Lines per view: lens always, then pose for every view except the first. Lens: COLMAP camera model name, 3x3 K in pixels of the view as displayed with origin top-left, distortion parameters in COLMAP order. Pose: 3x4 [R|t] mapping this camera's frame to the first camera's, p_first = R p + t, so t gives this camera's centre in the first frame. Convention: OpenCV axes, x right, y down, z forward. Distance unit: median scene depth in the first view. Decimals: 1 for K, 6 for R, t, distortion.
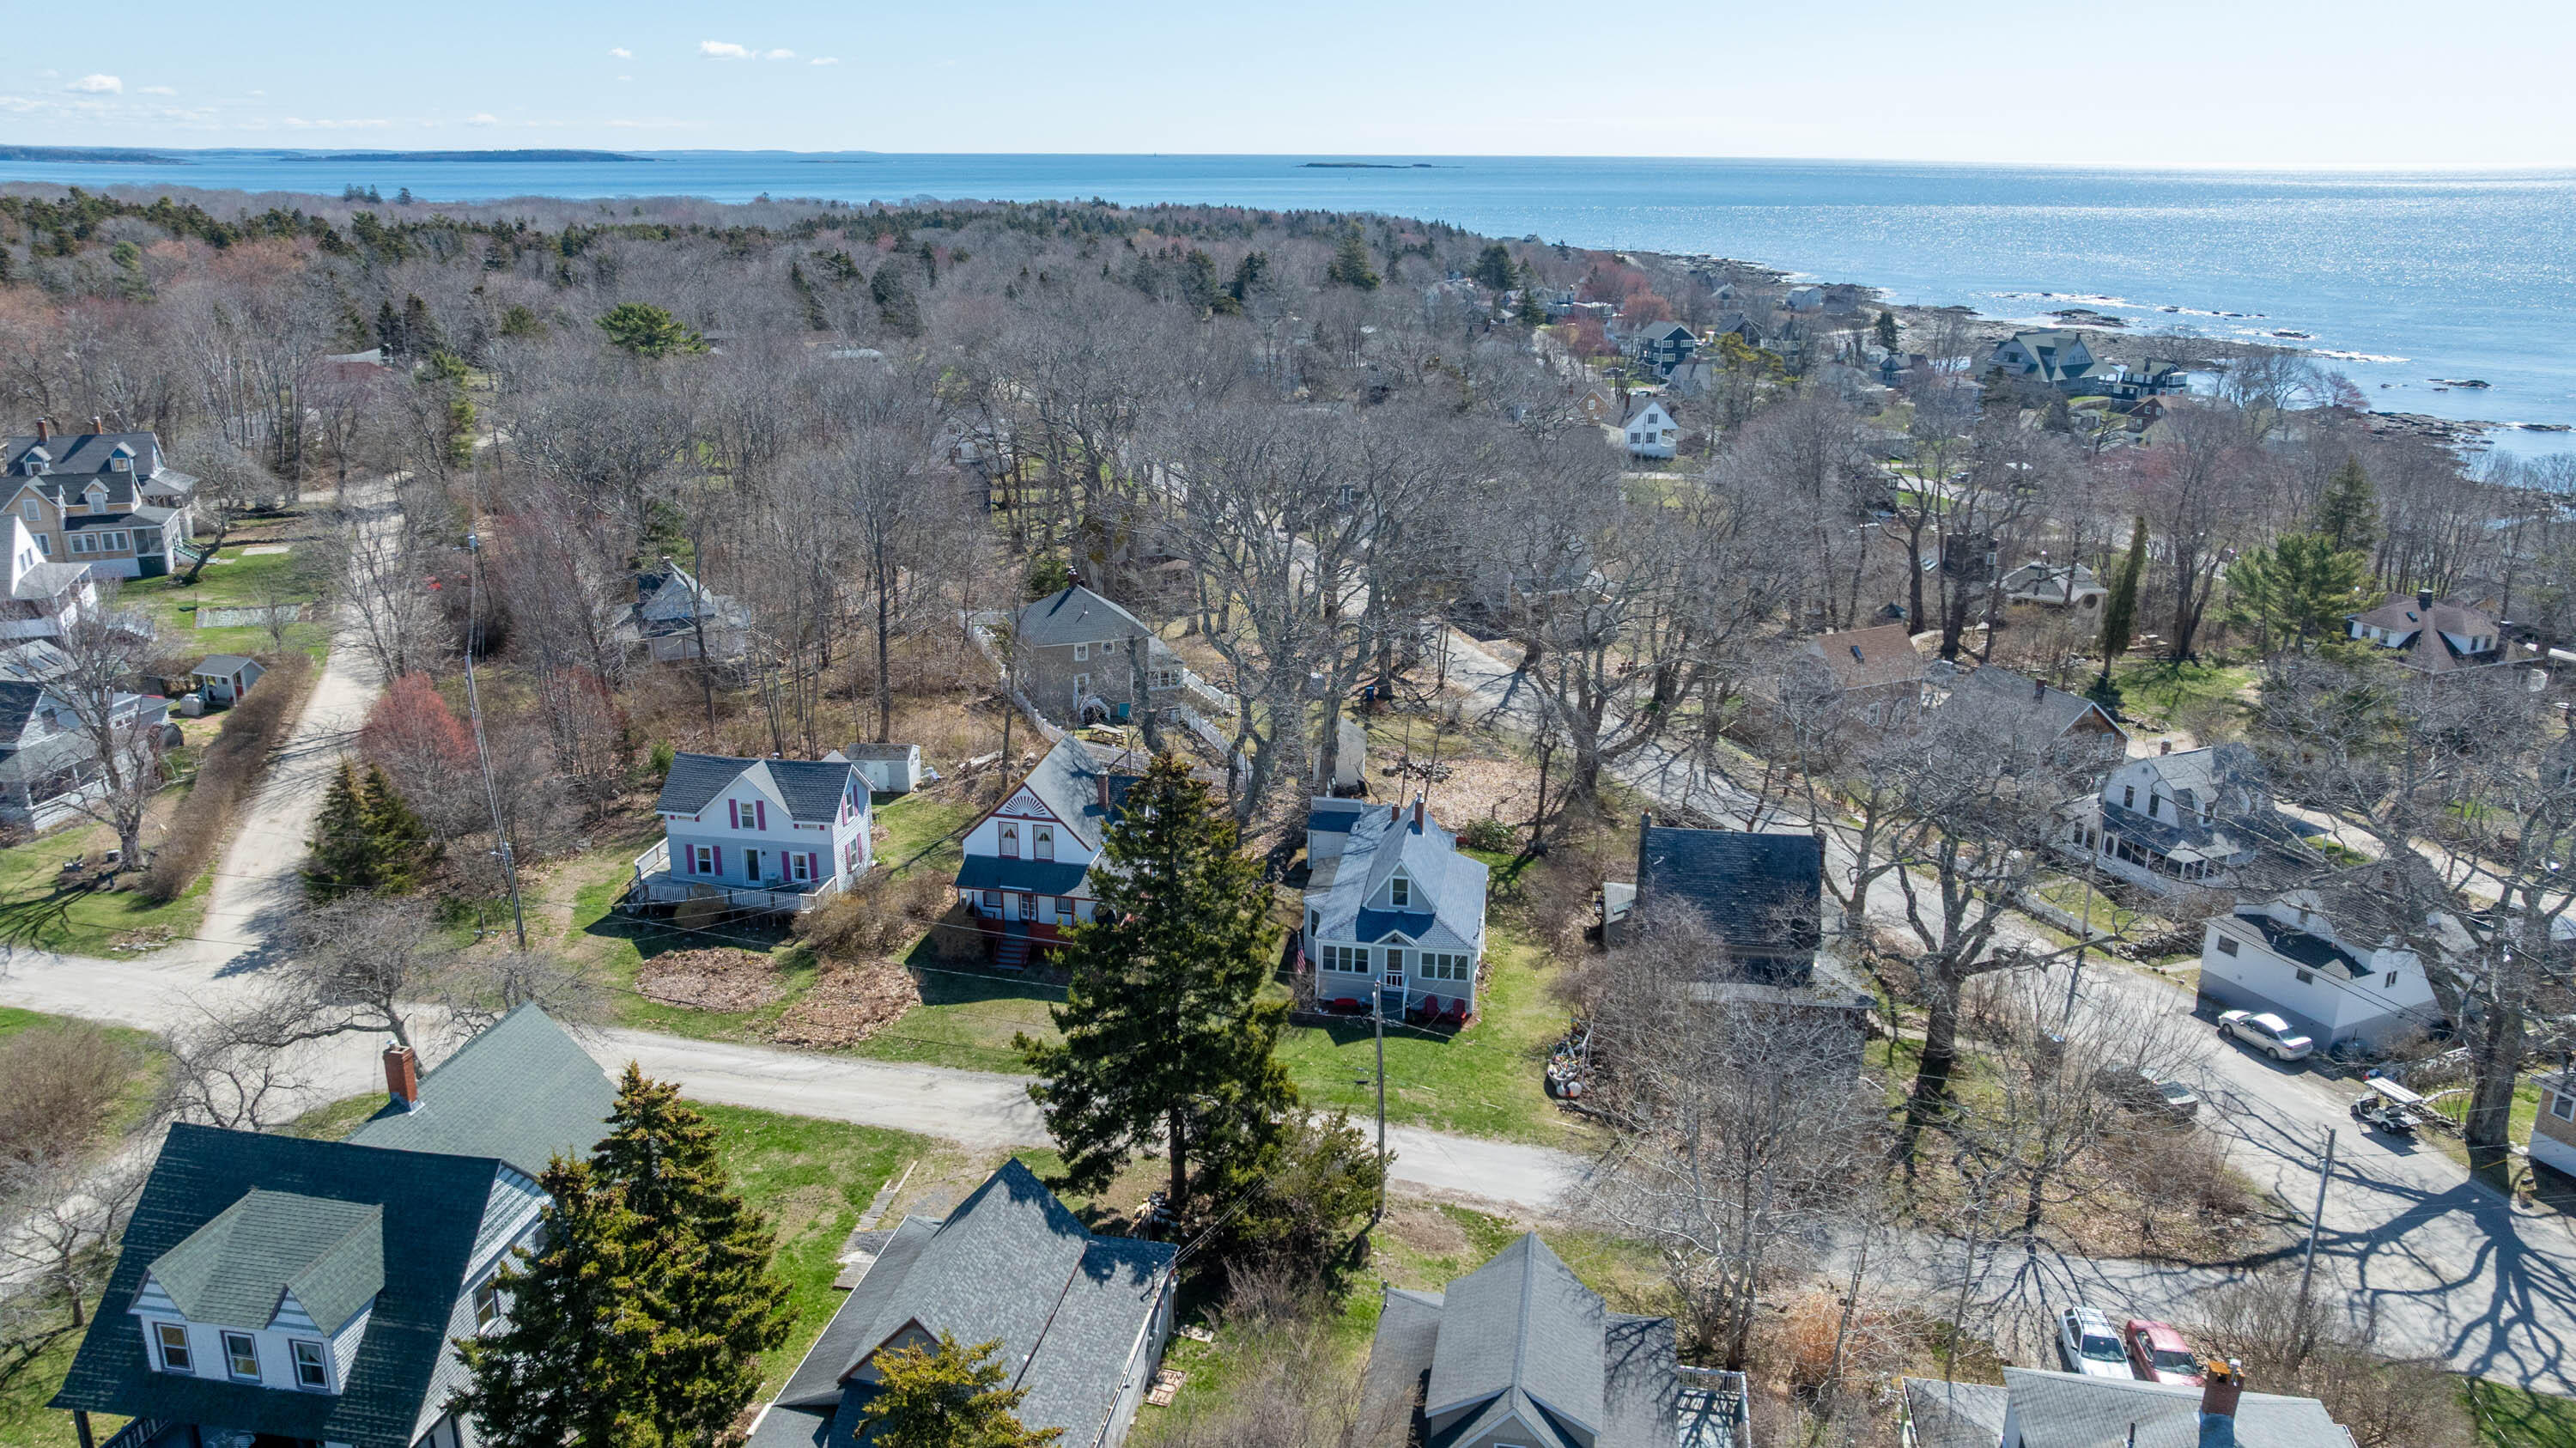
lens RADIAL K [[1835.4, 0, 1288.0], [0, 1835.4, 724.0], [0, 0, 1]] dist [-0.028710, 0.039537]
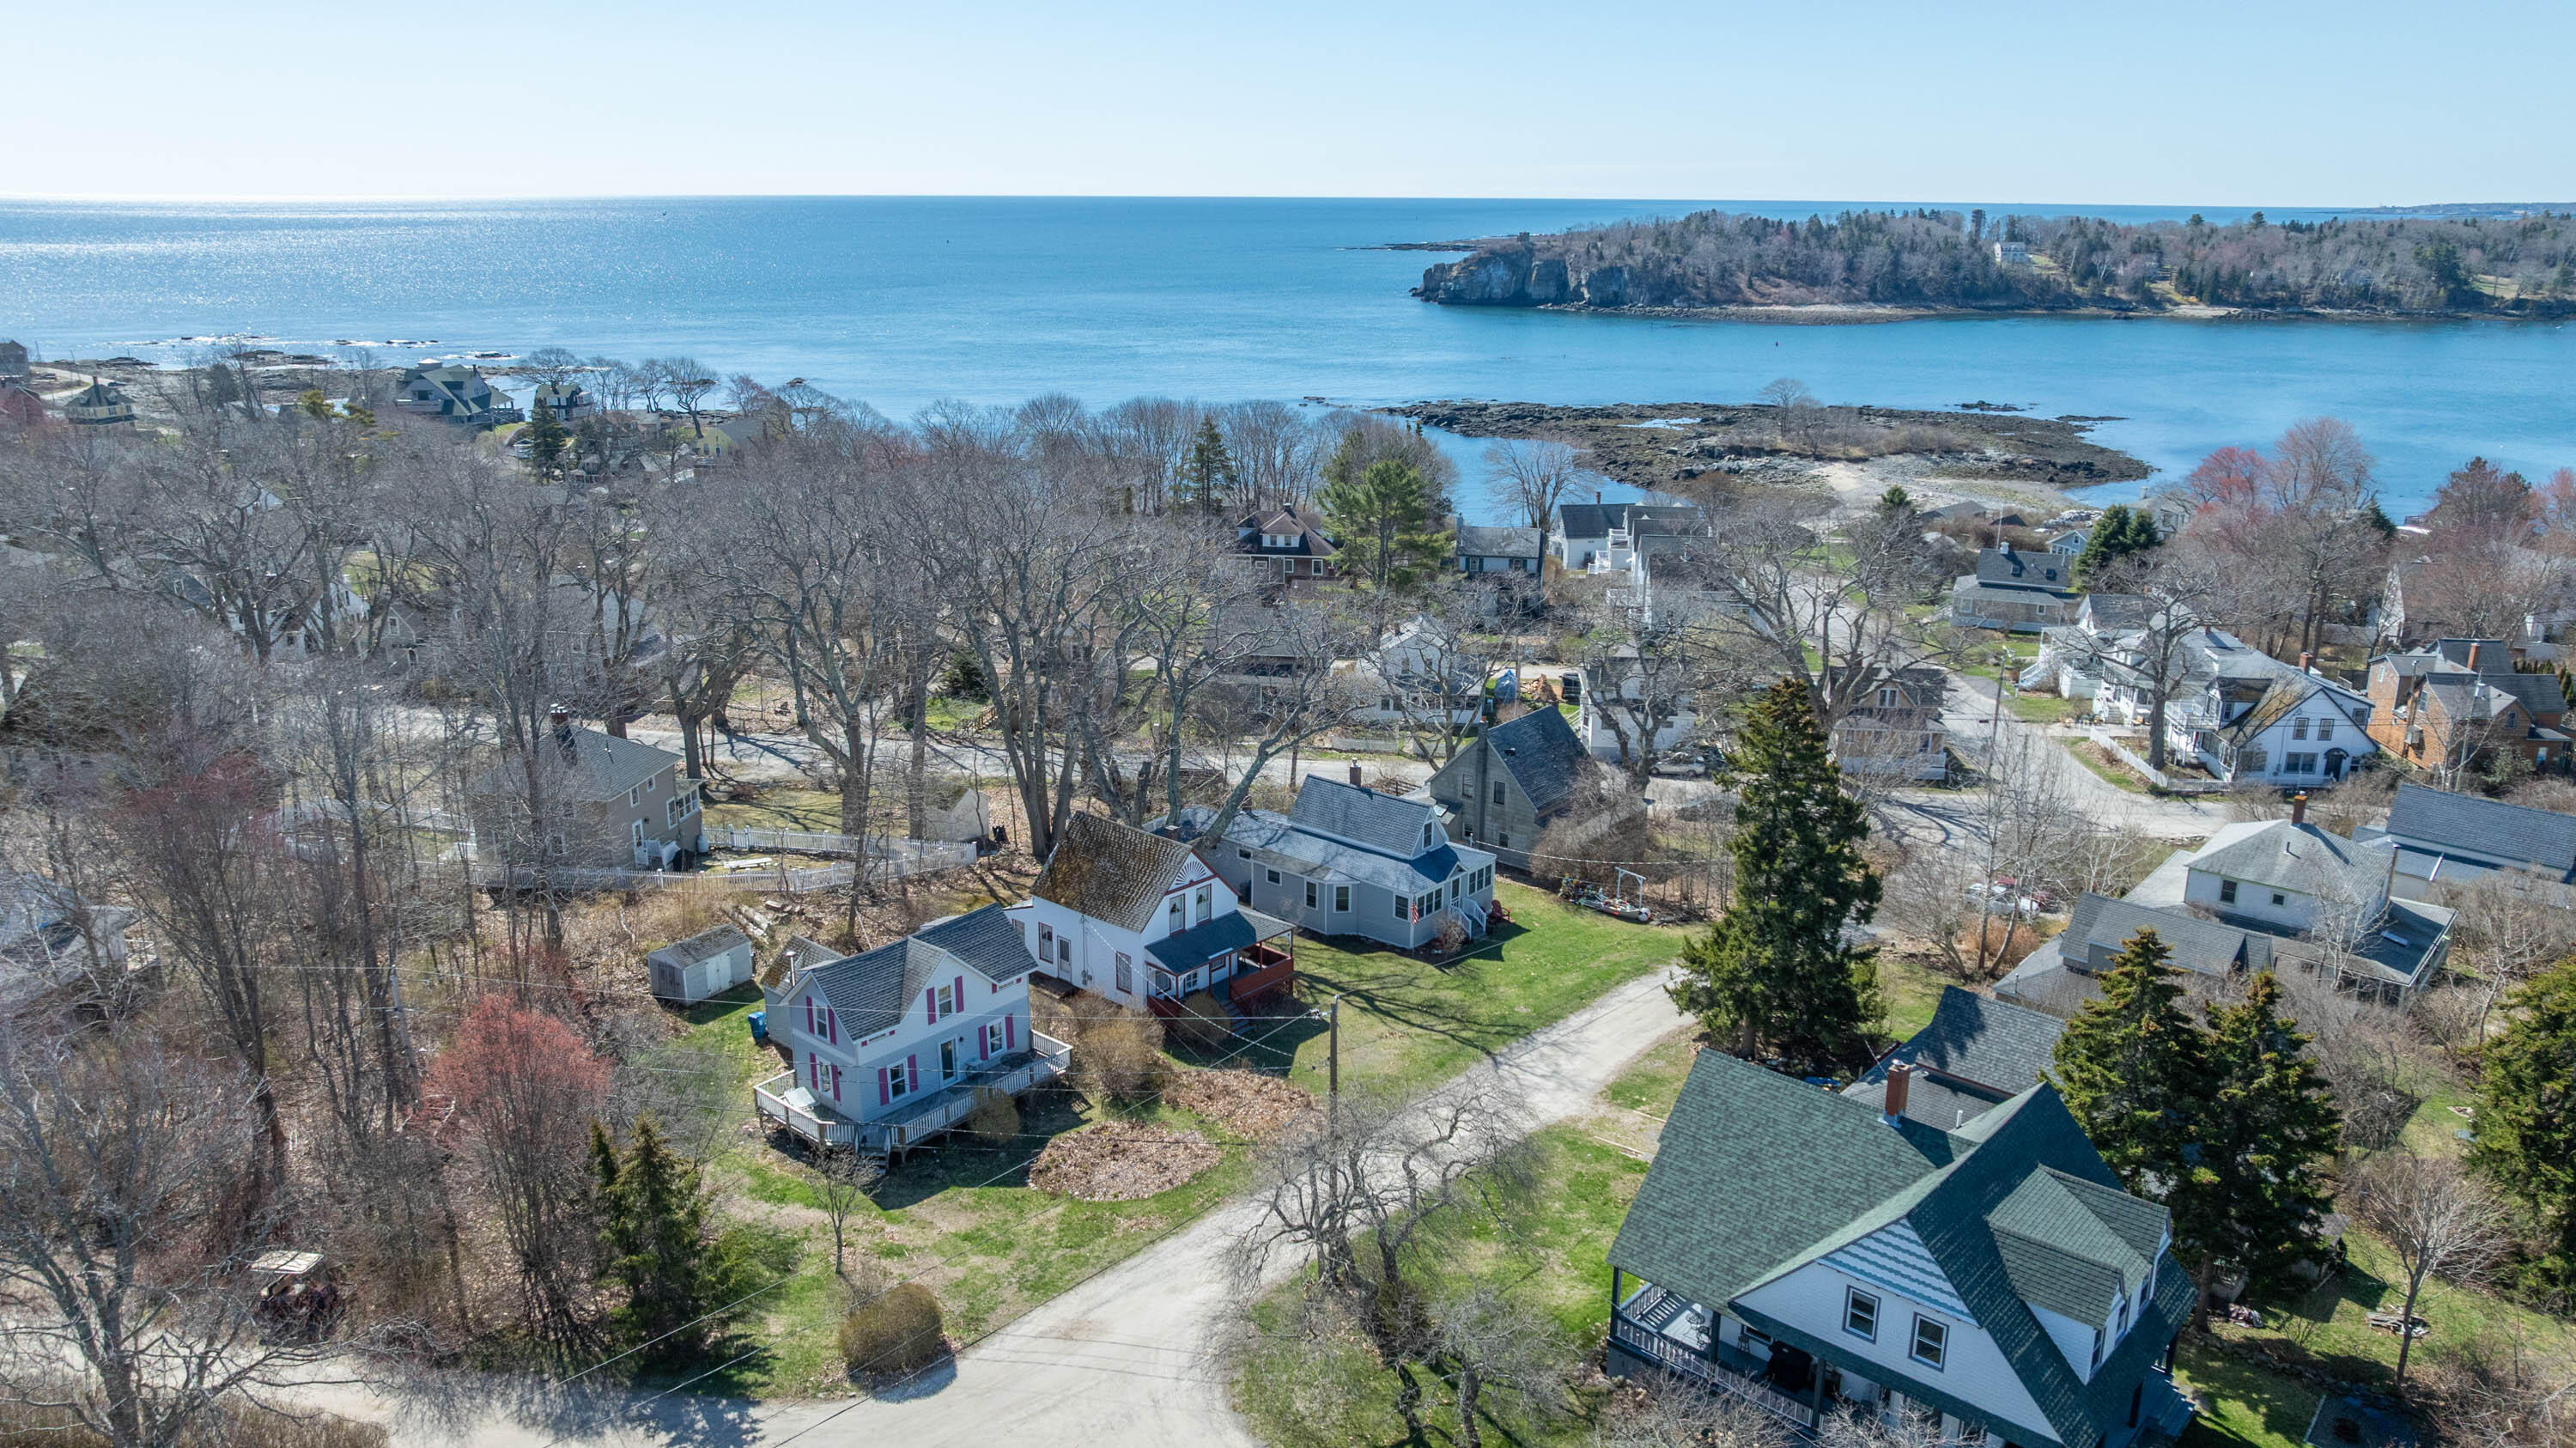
lens RADIAL K [[1835.4, 0, 1288.0], [0, 1835.4, 724.0], [0, 0, 1]] dist [-0.028710, 0.039537]
pose [[0.511980, -0.242250, 0.824131, -0.865113], [0.255381, 0.958955, 0.123229, -0.131552], [-0.820157, 0.147377, 0.552832, 0.401374]]
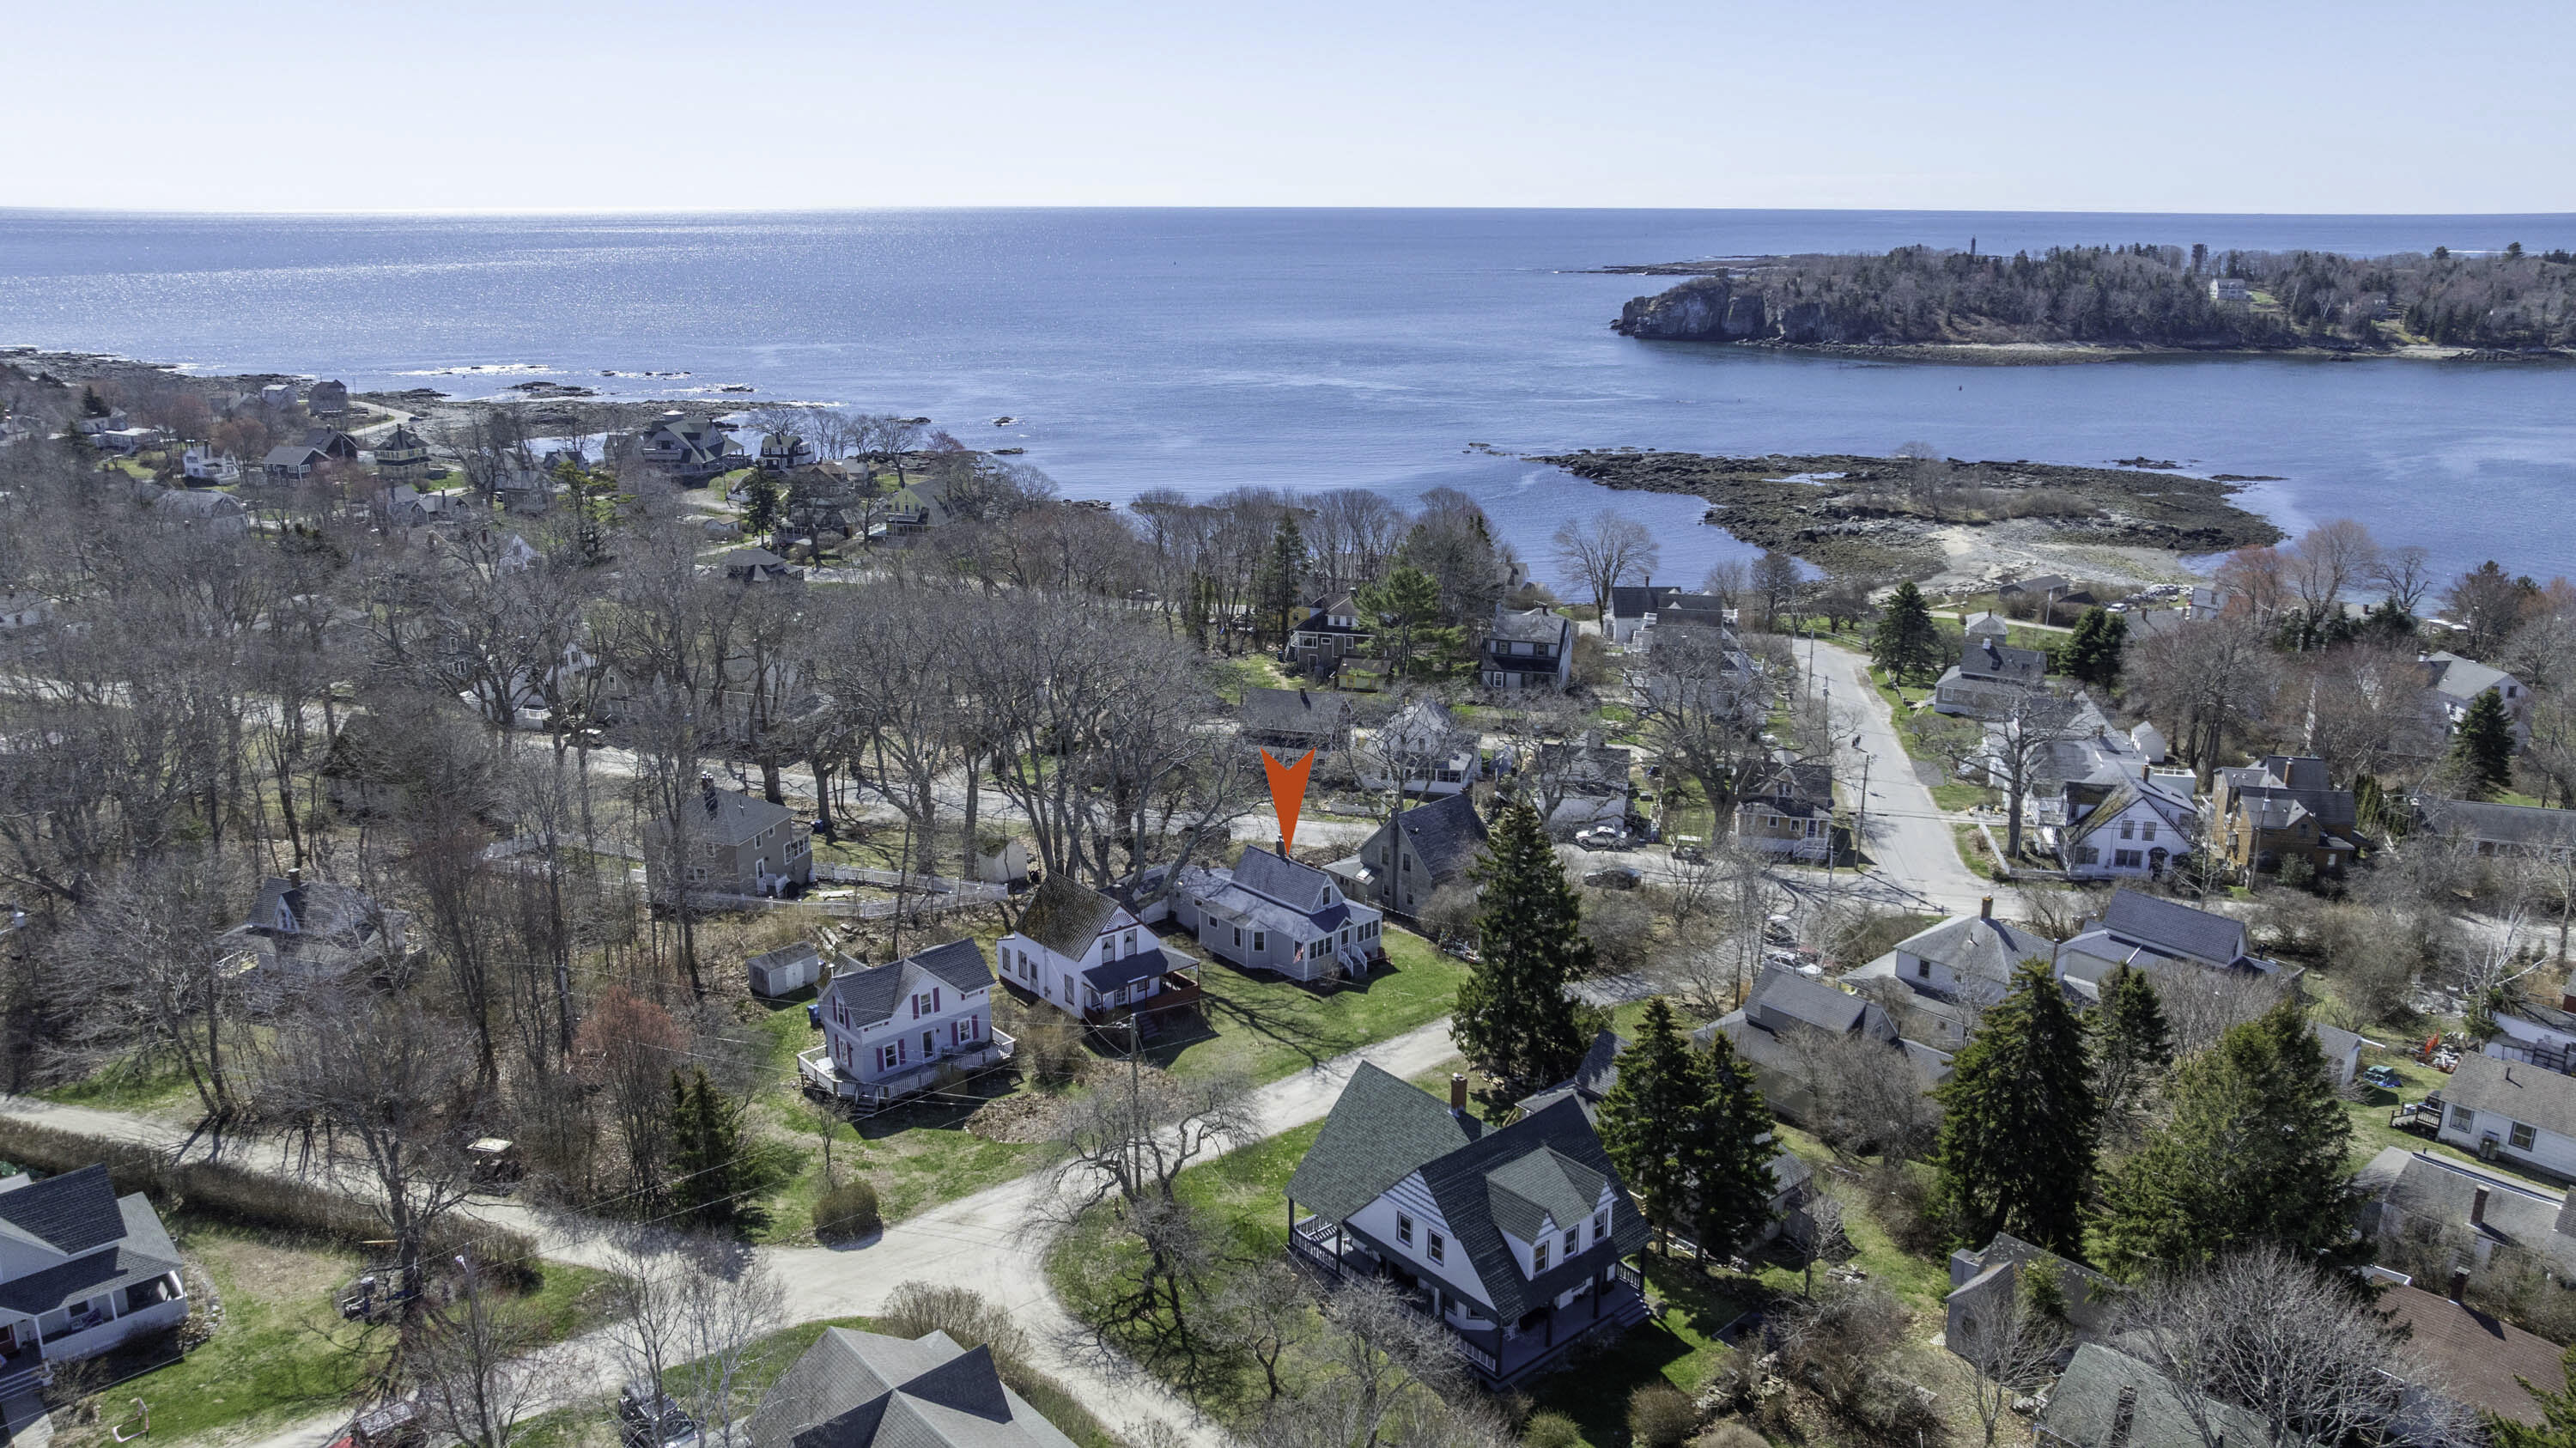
lens RADIAL K [[1835.4, 0, 1288.0], [0, 1835.4, 724.0], [0, 0, 1]] dist [-0.028710, 0.039537]
pose [[0.614859, -0.220164, 0.757282, -1.022806], [0.236796, 0.967473, 0.089011, -0.179421], [-0.752247, 0.124592, 0.646994, 0.017341]]
